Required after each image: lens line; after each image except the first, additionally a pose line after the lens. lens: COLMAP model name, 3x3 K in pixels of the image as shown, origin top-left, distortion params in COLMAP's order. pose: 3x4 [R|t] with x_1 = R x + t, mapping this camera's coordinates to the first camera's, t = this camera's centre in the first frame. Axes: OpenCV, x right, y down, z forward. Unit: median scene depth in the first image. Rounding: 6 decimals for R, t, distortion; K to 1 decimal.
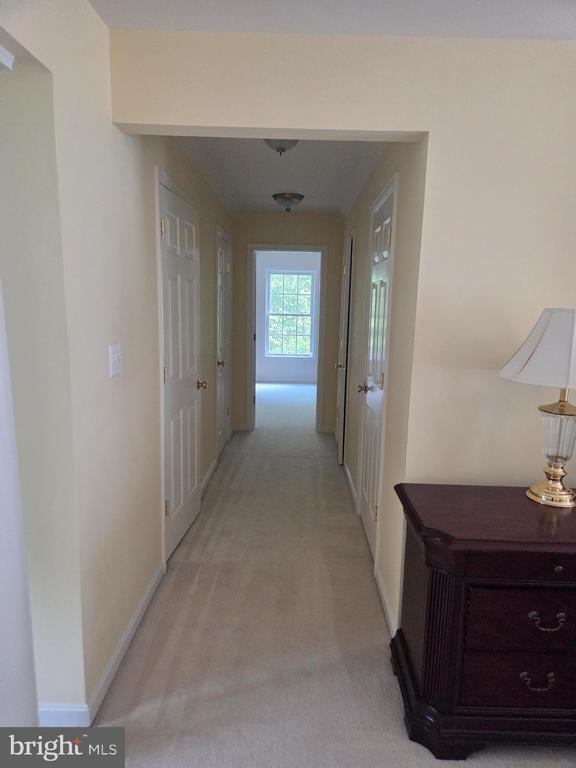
lens RADIAL K [[514.0, 0, 288.0], [0, 514.0, 384.0], [0, 0, 1]] dist [0.073531, -0.064059]
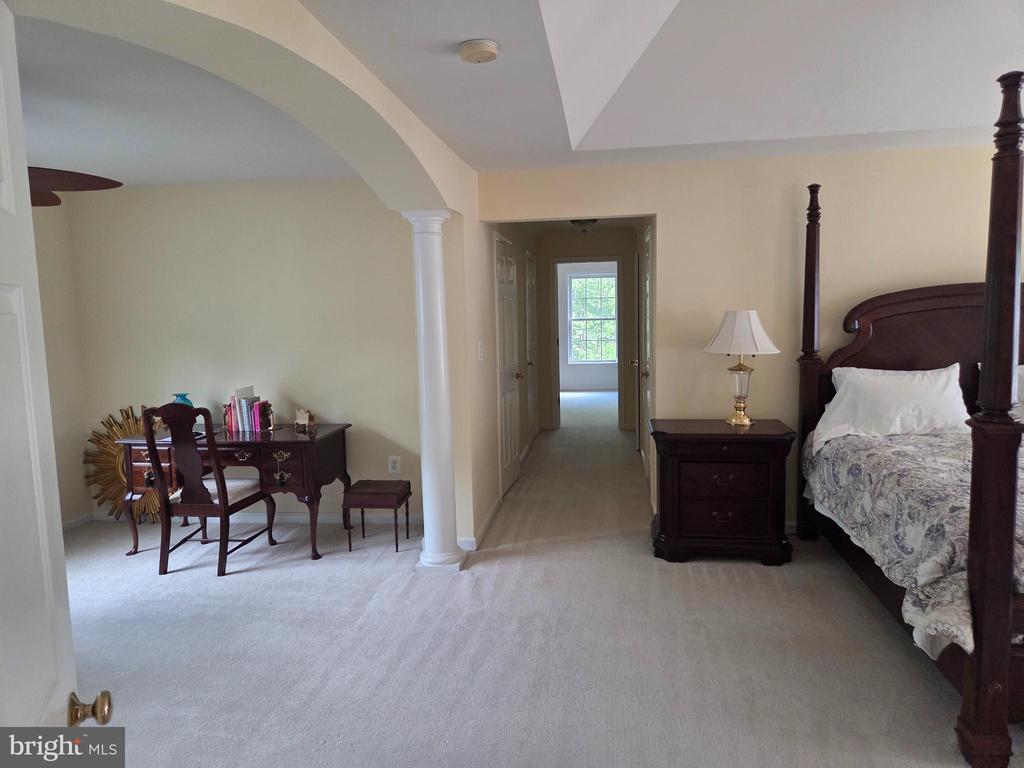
lens RADIAL K [[688.6, 0, 512.0], [0, 688.6, 384.0], [0, 0, 1]] dist [0.088712, -0.068008]
pose [[0.991127, -0.031938, -0.129024, 0.030303], [0.026362, 0.998653, -0.044692, 0.076455], [0.130278, 0.040894, 0.990634, -0.565186]]
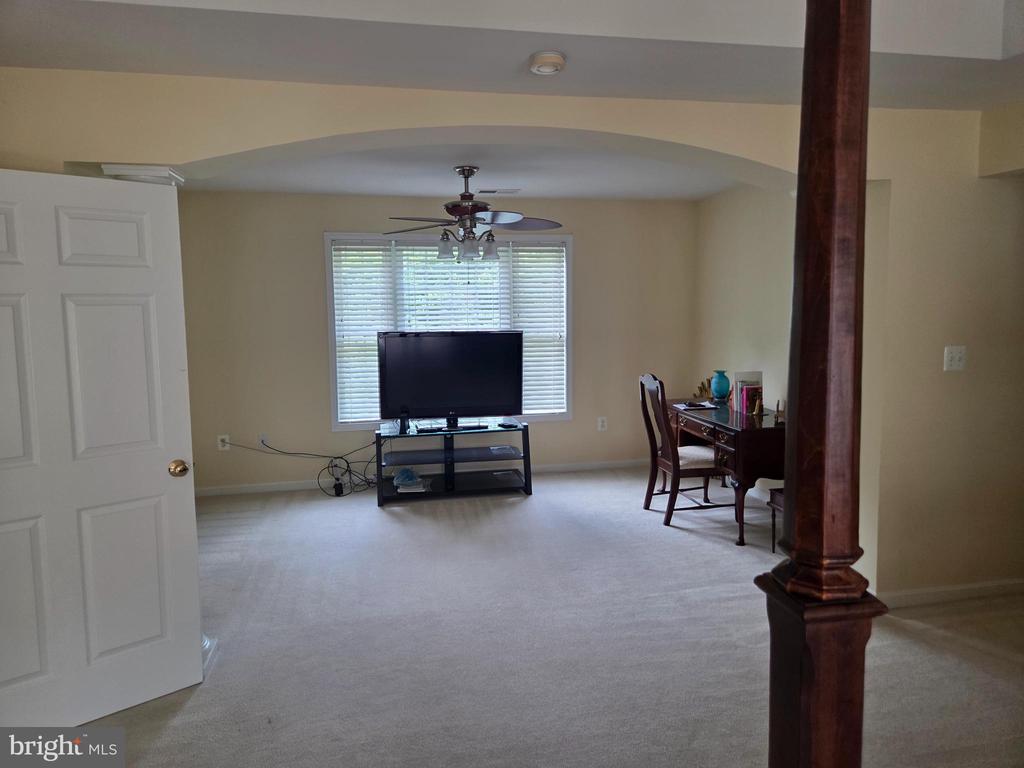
lens RADIAL K [[685.4, 0, 512.0], [0, 685.4, 384.0], [0, 0, 1]] dist [0.073531, -0.064059]
pose [[0.216895, 0.093538, -0.971703, 0.488490], [-0.147359, 0.987130, 0.062131, 0.030795], [0.965009, 0.129713, 0.227887, -0.188512]]
